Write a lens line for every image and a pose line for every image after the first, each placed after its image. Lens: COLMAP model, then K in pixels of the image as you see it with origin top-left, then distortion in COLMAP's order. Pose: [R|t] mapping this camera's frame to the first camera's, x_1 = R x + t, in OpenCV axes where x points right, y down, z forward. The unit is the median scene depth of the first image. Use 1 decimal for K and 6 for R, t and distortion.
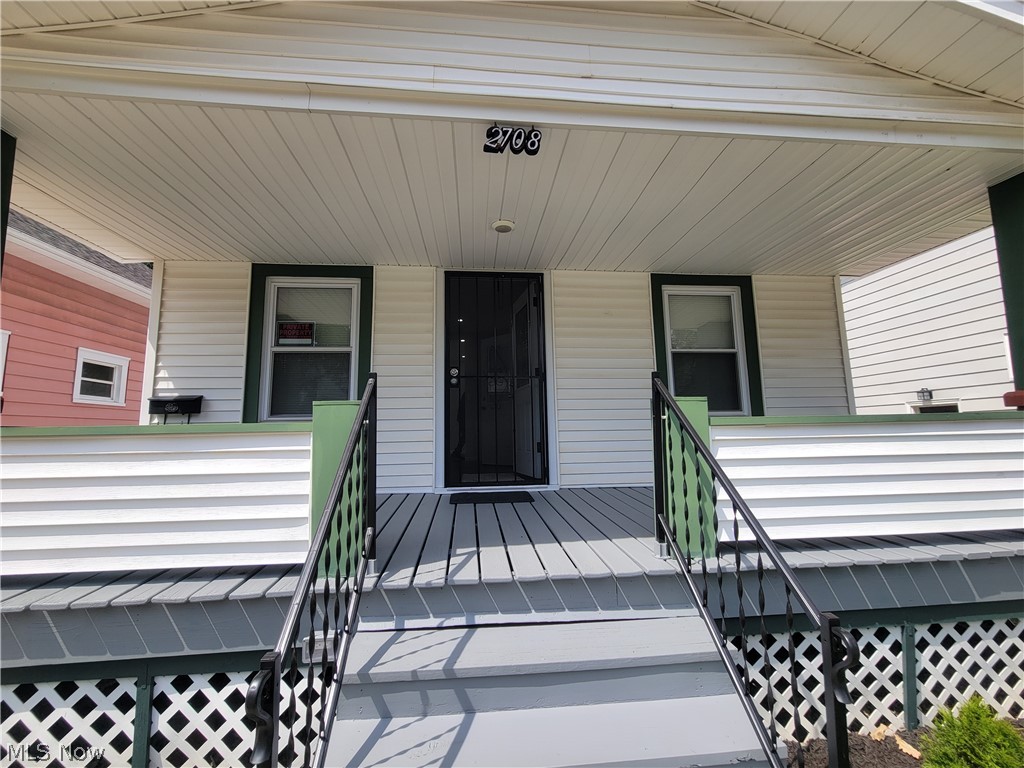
lens RADIAL K [[420.6, 0, 507.6], [0, 420.6, 379.1], [0, 0, 1]] dist [0.000671, -0.000410]
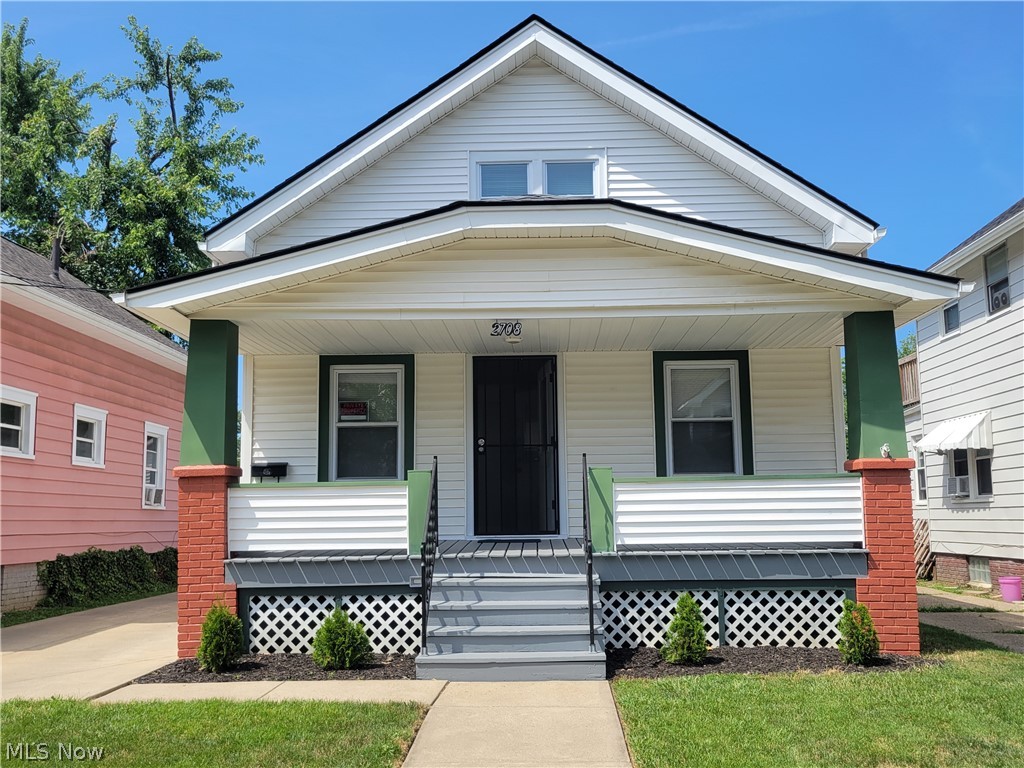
lens RADIAL K [[948.1, 0, 512.0], [0, 948.1, 384.0], [0, 0, 1]] dist [0.034109, 0.001487]
pose [[0.992867, -0.013042, -0.118509, 0.291671], [0.011333, 0.999822, -0.015086, -0.142876], [0.118684, 0.013636, 0.992838, -1.732141]]
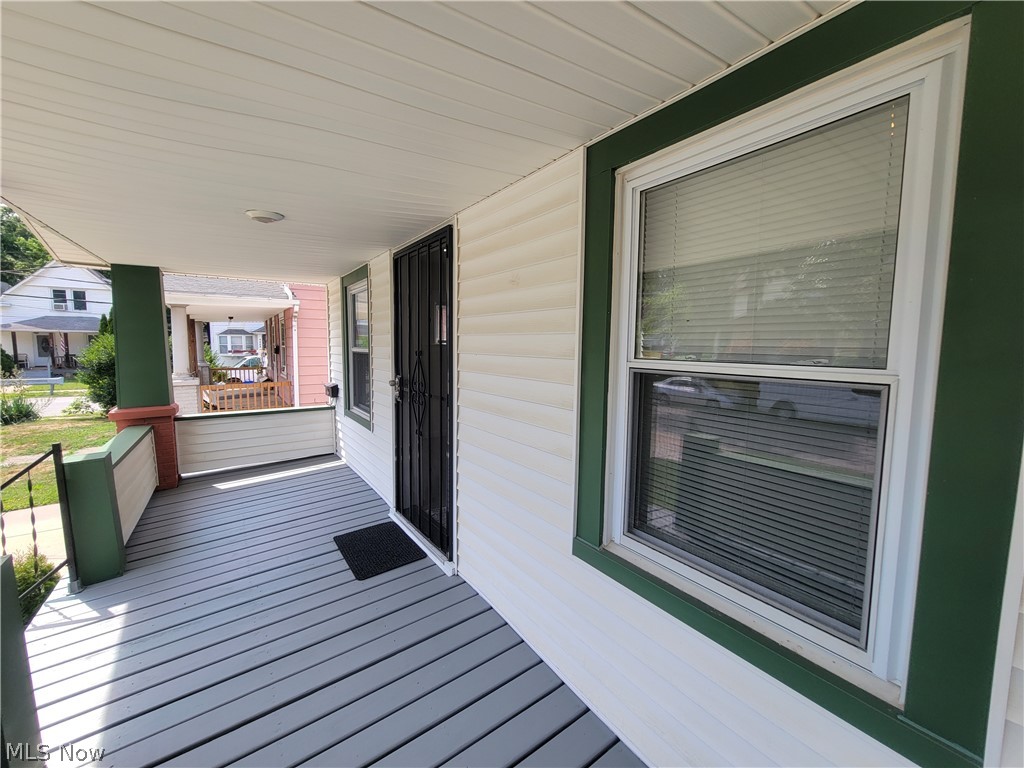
lens RADIAL K [[420.6, 0, 507.6], [0, 420.6, 379.1], [0, 0, 1]] dist [0.000671, -0.000410]
pose [[0.483478, 0.089821, -0.870736, 0.704421], [0.104718, 0.981643, 0.159407, -0.133216], [0.869070, -0.168251, 0.465197, 0.814073]]
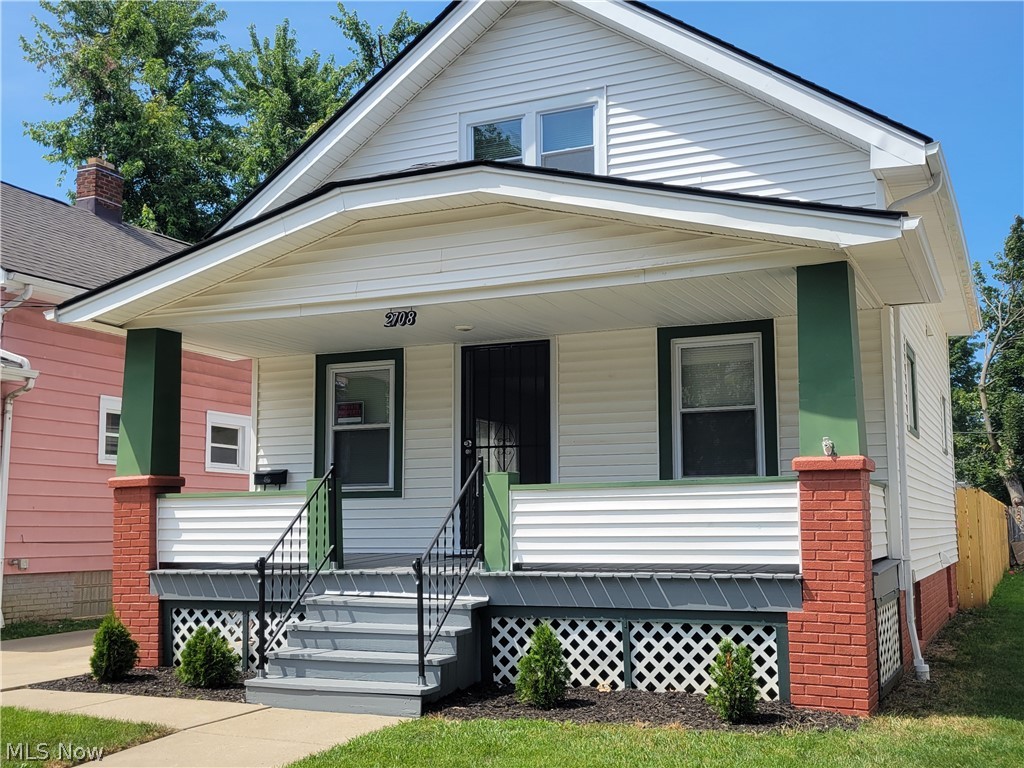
lens RADIAL K [[1104.7, 0, 512.0], [0, 1104.7, 384.0], [0, 0, 1]] dist [0.027295, 0.013897]
pose [[0.866162, -0.053710, -0.496868, 1.392810], [0.055110, 0.998410, -0.011855, -0.128841], [0.496715, -0.017113, 0.867745, -1.401603]]
